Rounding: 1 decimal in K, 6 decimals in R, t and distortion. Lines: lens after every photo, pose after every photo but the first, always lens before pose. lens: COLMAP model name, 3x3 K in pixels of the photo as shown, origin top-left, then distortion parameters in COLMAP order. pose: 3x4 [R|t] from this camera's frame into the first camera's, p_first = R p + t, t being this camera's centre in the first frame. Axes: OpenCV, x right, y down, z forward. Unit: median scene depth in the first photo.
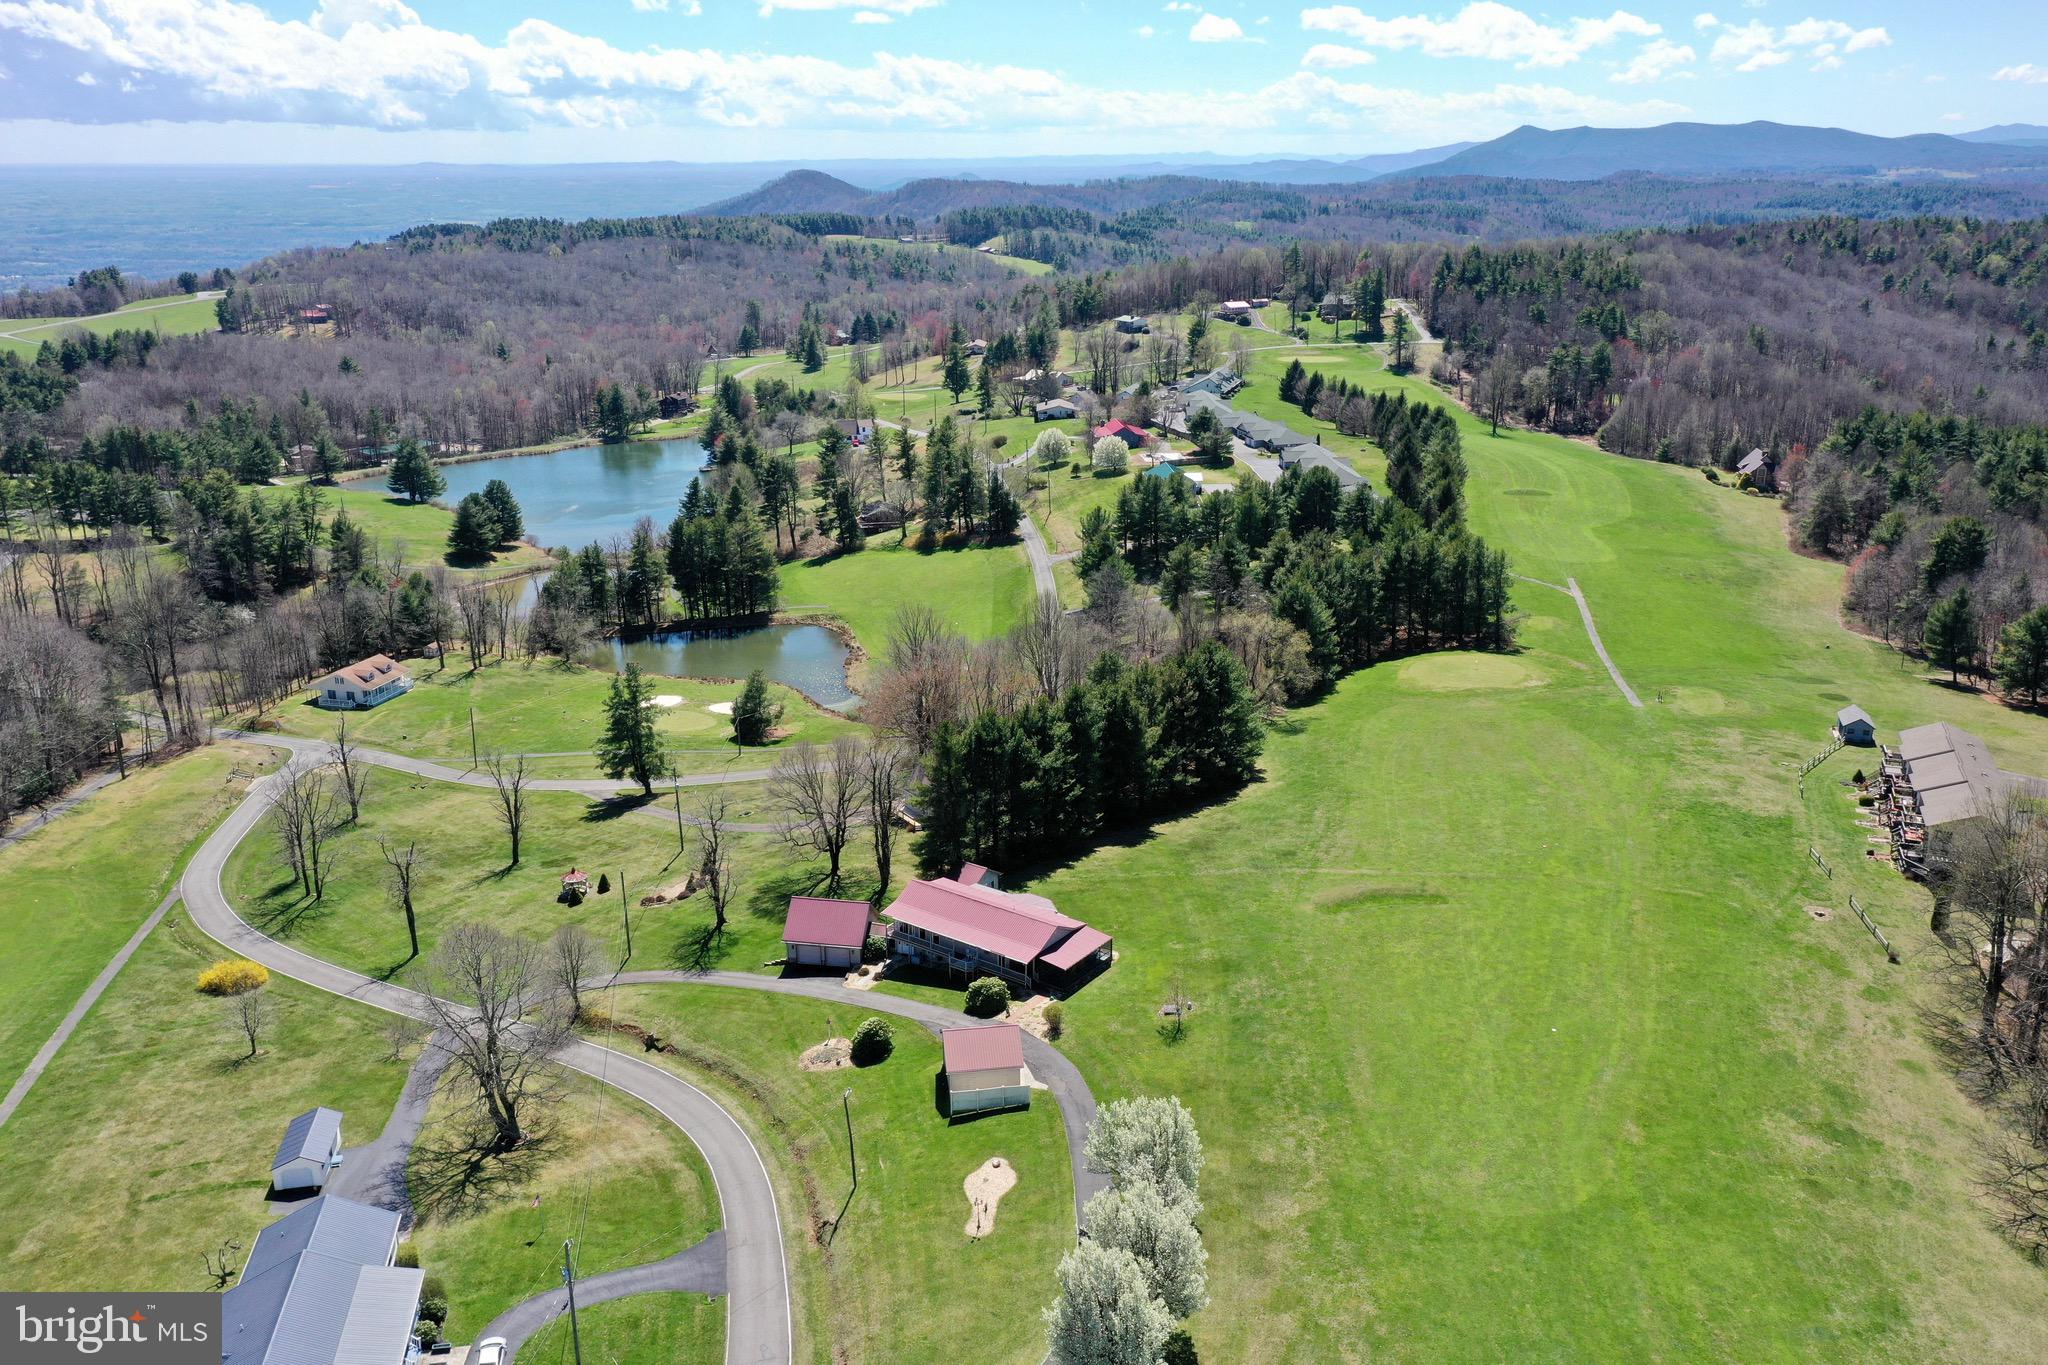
lens RADIAL K [[1632.4, 0, 1028.8], [0, 1632.4, 682.9], [0, 0, 1]] dist [0.026404, -0.000347]
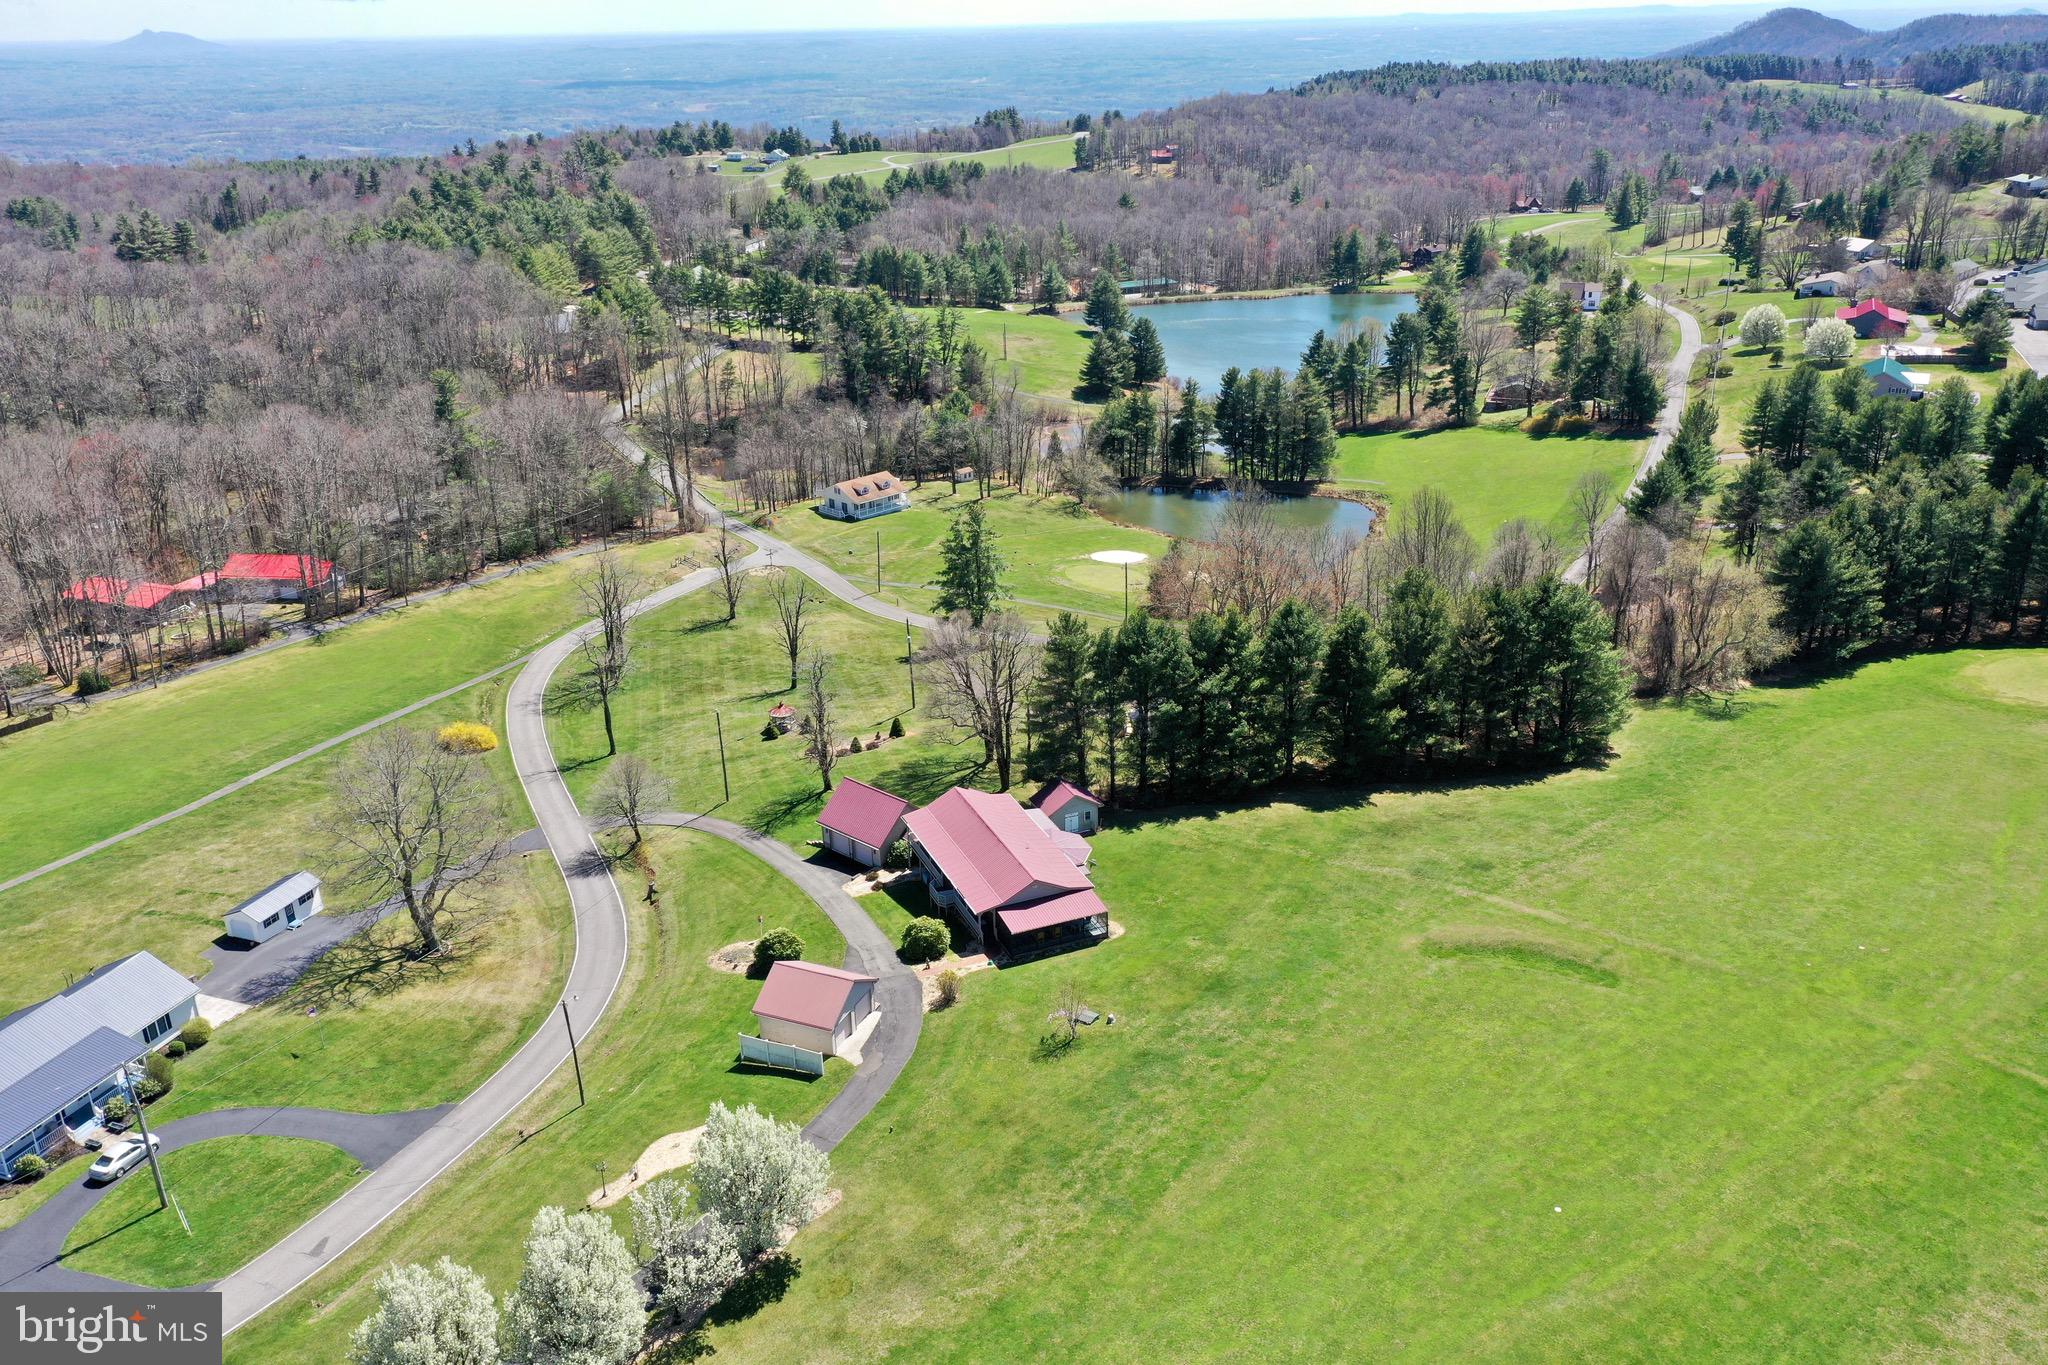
lens RADIAL K [[1631.8, 0, 1025.7], [0, 1631.8, 675.2], [0, 0, 1]] dist [0.024397, -0.001016]
pose [[0.852158, 0.184107, -0.489828, 0.171597], [-0.145477, 0.982514, 0.116202, -0.019721], [0.502656, -0.027763, 0.864040, 0.129467]]
